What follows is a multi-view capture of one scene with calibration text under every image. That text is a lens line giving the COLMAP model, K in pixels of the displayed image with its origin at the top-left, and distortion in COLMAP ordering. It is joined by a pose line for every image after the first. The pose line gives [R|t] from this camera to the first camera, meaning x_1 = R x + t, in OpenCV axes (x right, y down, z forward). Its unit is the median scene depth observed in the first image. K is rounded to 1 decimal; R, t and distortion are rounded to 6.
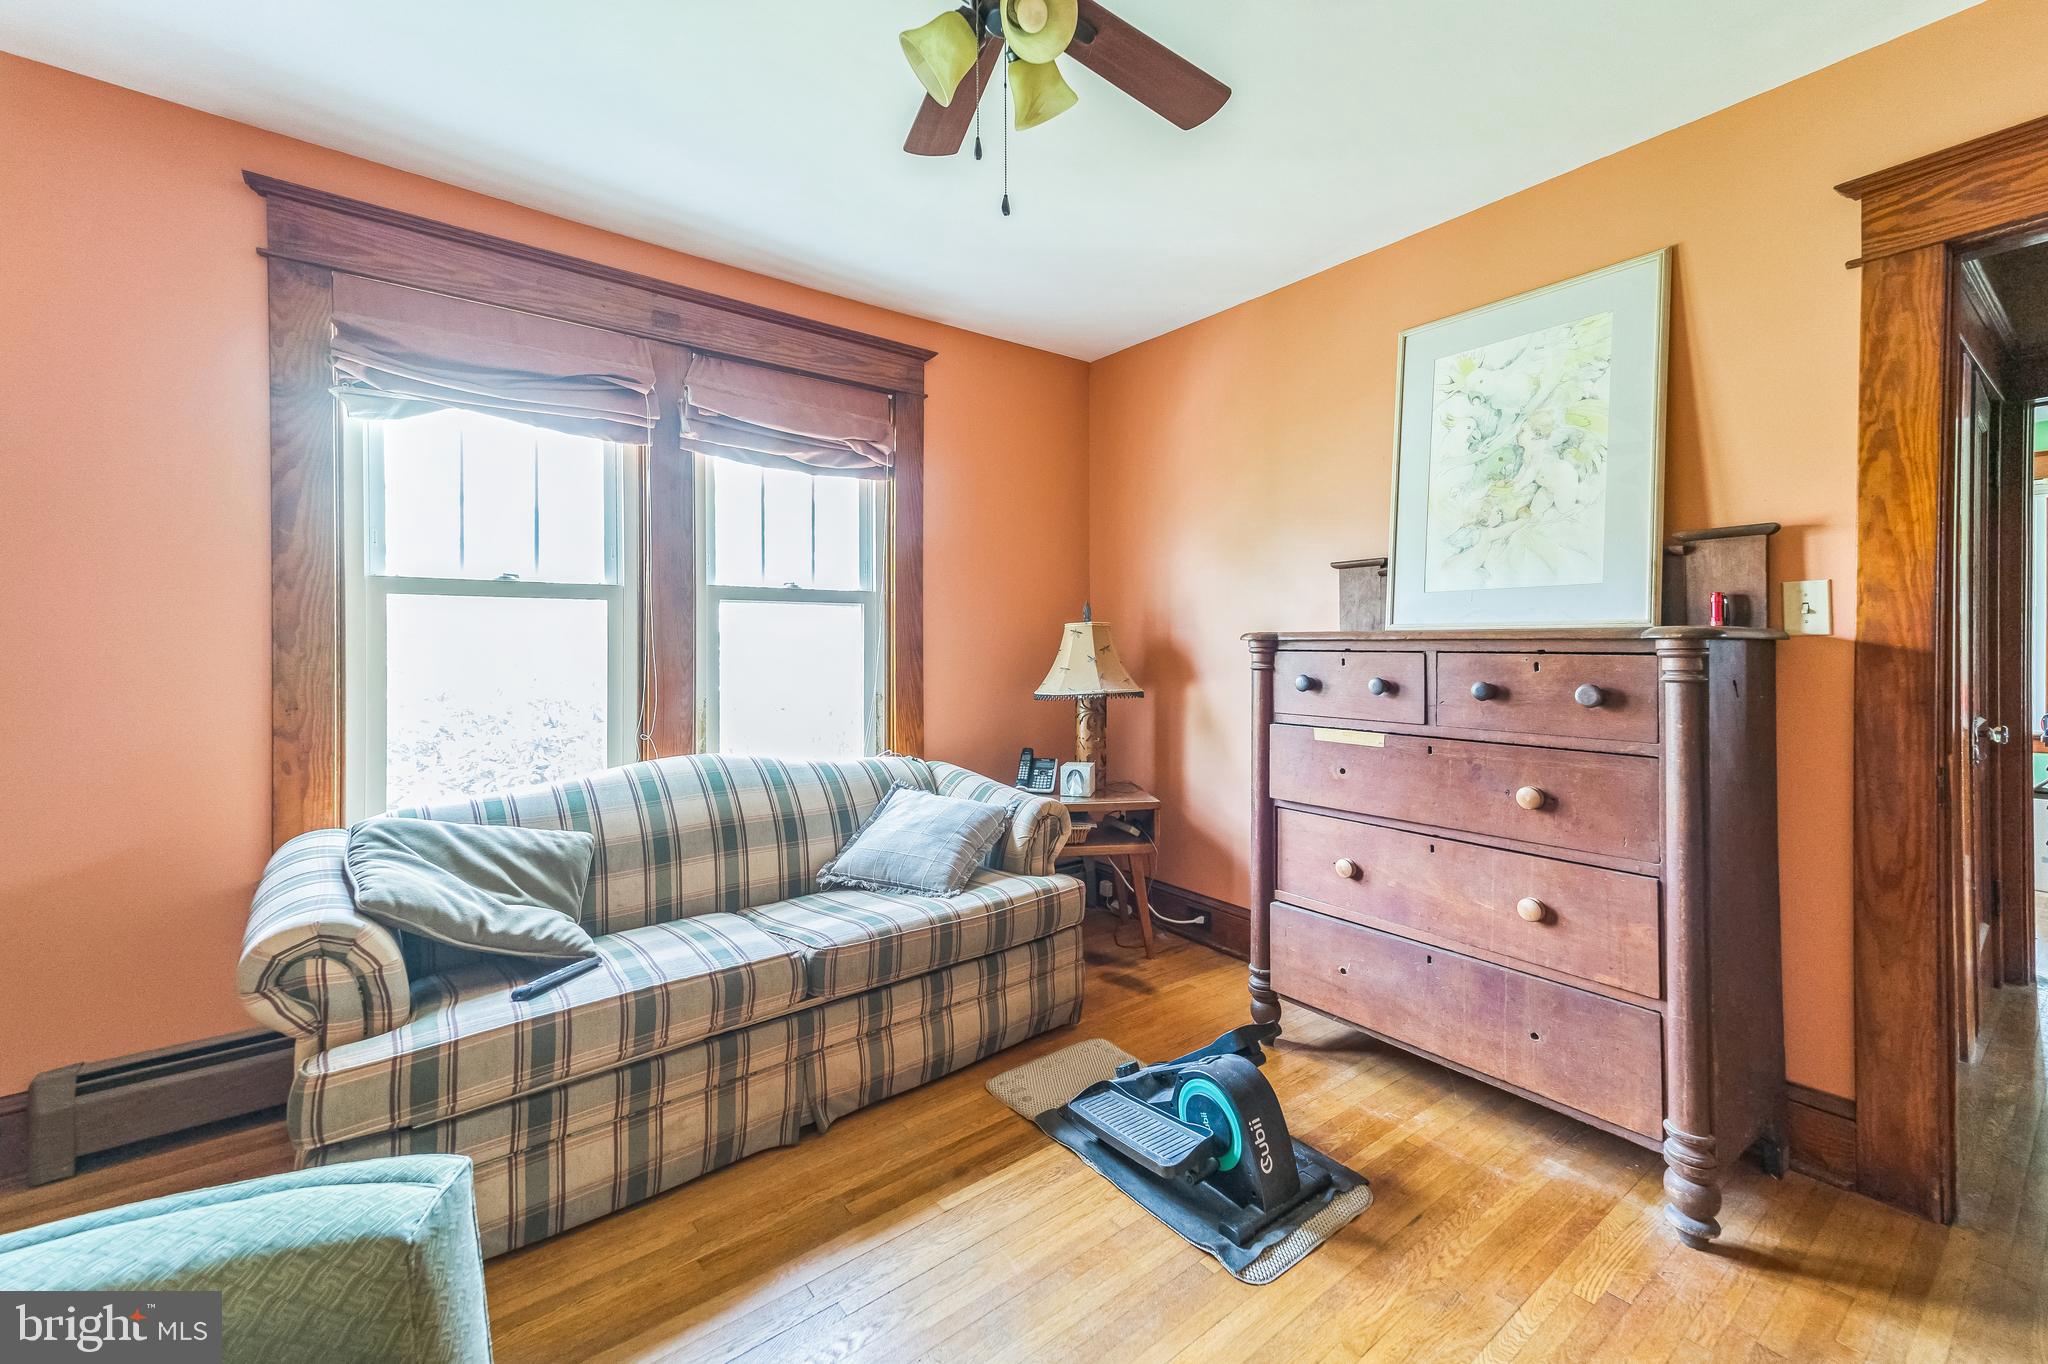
lens RADIAL K [[844.1, 0, 1028.9], [0, 844.1, 641.4], [0, 0, 1]] dist [0.014852, -0.000076]
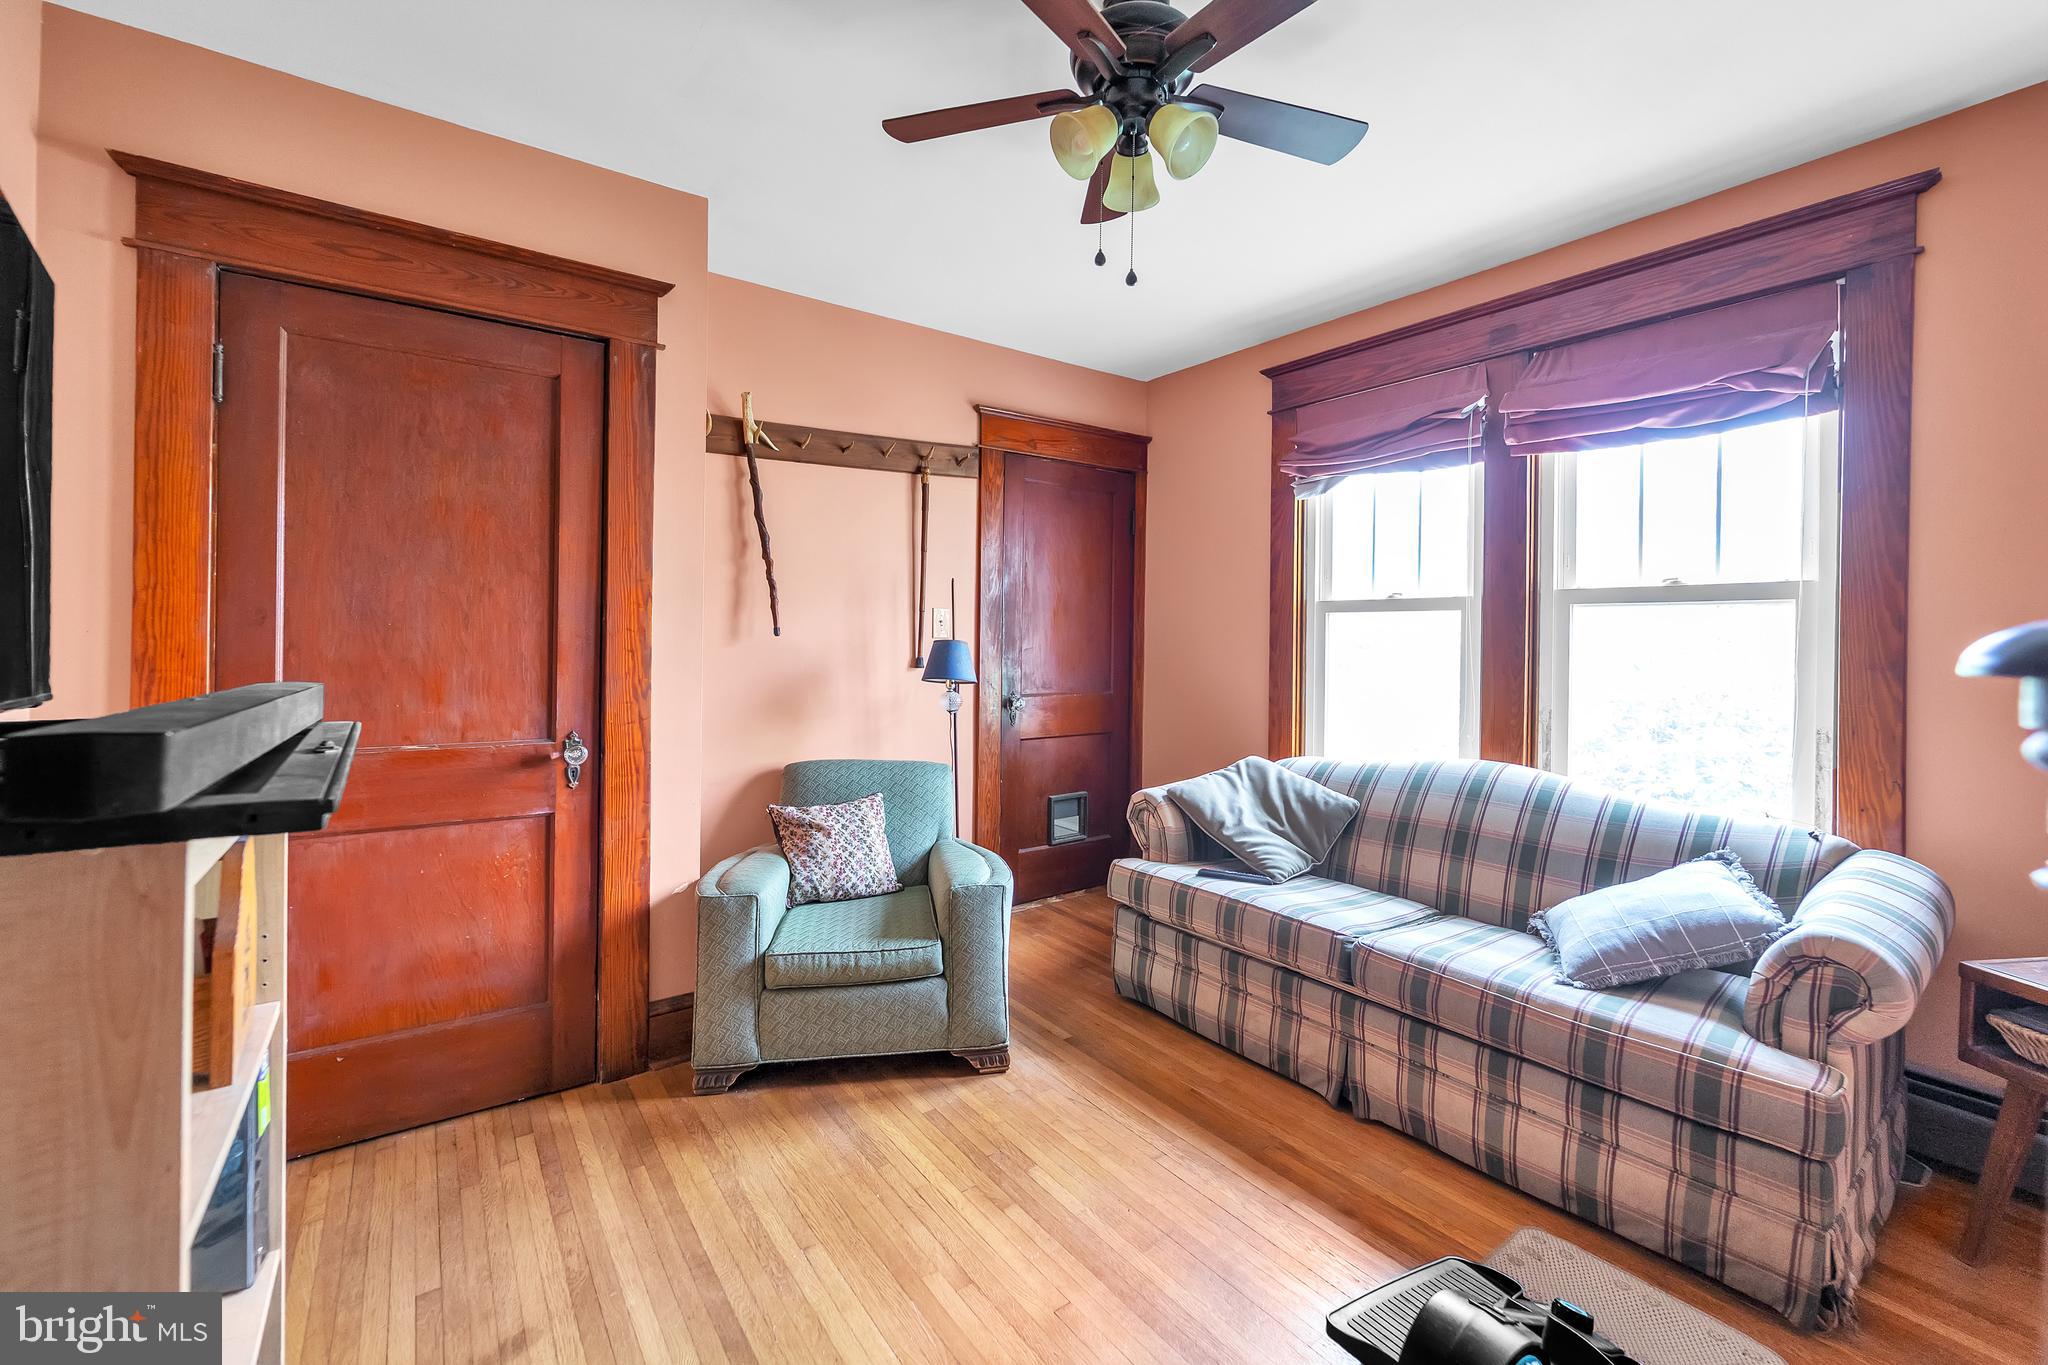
lens RADIAL K [[832.5, 0, 1026.7], [0, 832.5, 638.6], [0, 0, 1]] dist [-0.000479, -0.000186]
pose [[-0.038036, 0.002556, -0.999273, 0.697458], [-0.010059, 0.999945, 0.002940, -0.010848], [0.999226, 0.010164, -0.038008, 0.545876]]
